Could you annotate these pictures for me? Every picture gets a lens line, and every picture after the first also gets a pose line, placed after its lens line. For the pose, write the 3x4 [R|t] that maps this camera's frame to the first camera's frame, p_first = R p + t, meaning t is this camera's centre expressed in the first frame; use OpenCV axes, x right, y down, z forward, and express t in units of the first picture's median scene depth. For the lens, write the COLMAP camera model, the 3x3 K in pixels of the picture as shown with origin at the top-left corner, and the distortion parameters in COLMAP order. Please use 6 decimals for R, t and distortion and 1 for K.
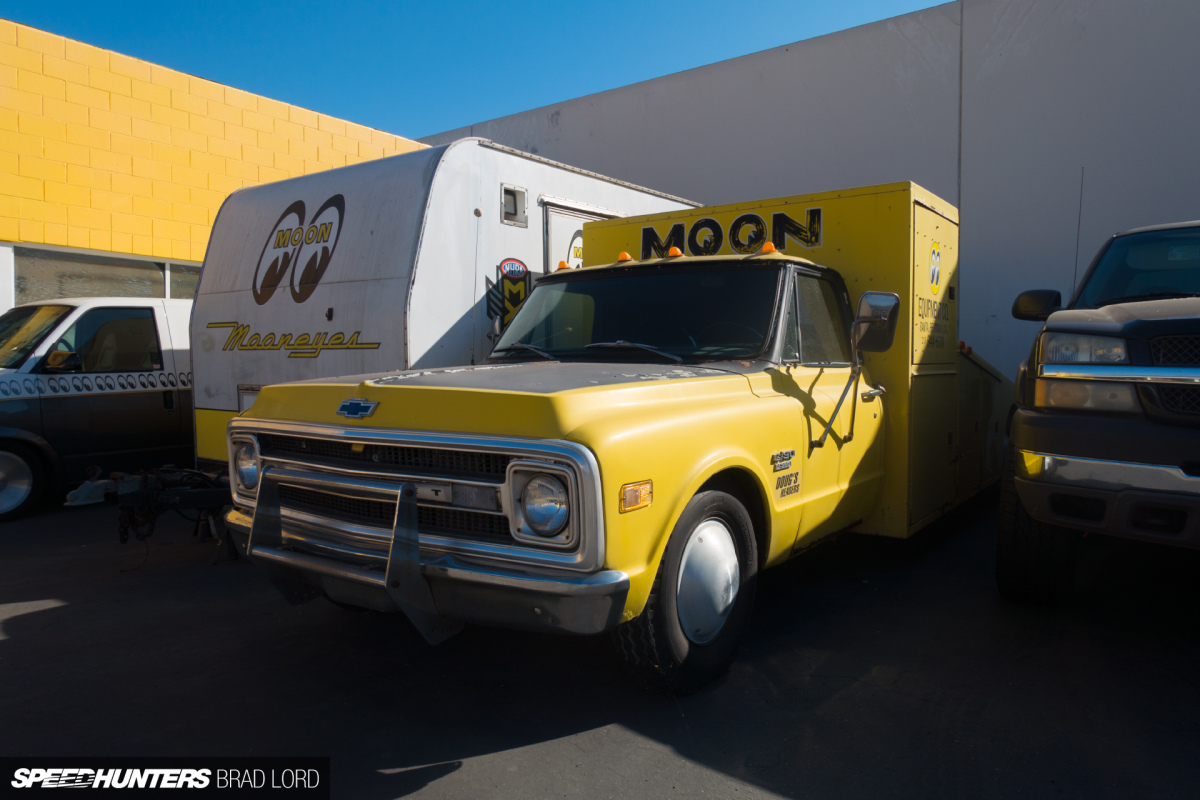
lens RADIAL K [[813.1, 0, 602.2], [0, 813.1, 398.5], [0, 0, 1]] dist [-0.001669, 0.000378]
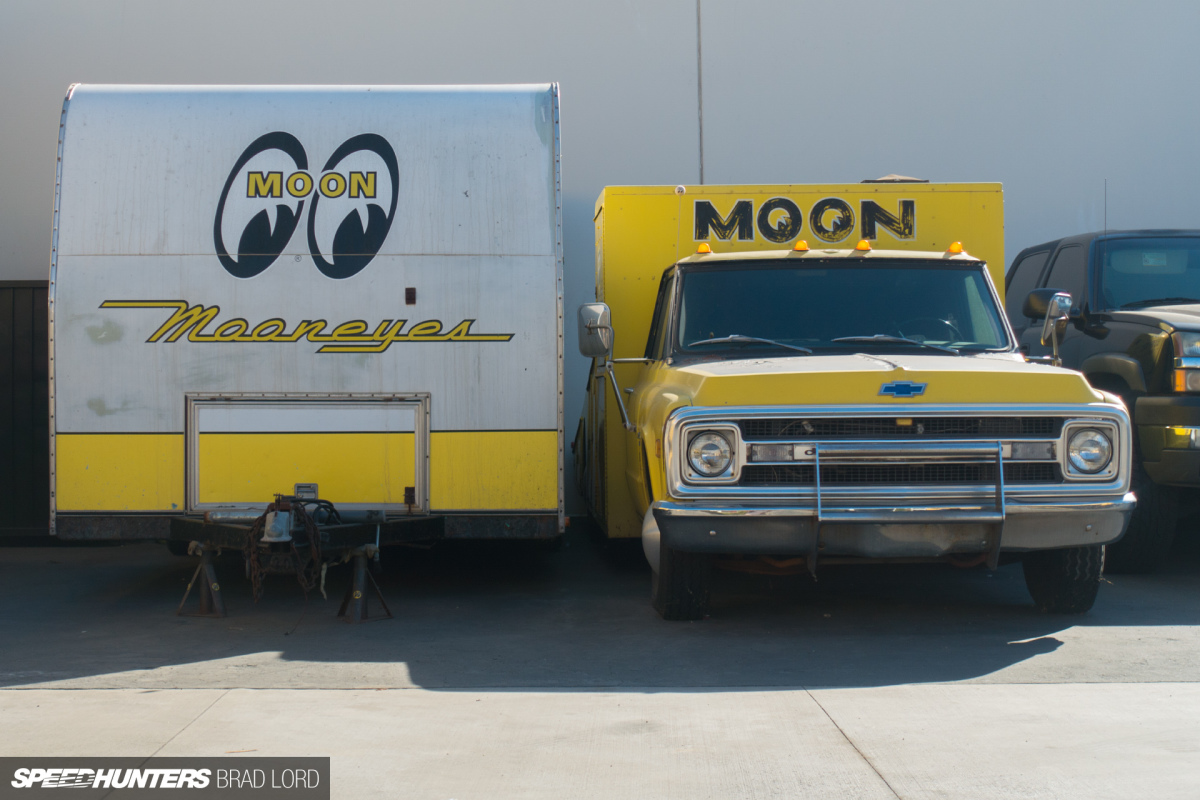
lens RADIAL K [[1838.1, 0, 599.3], [0, 1838.1, 399.8], [0, 0, 1]] dist [0.008777, 0.000000]
pose [[0.810125, -0.010466, 0.586164, -1.245035], [0.032244, 0.999123, -0.026724, 0.047347], [-0.585370, 0.040550, 0.809751, -0.514741]]
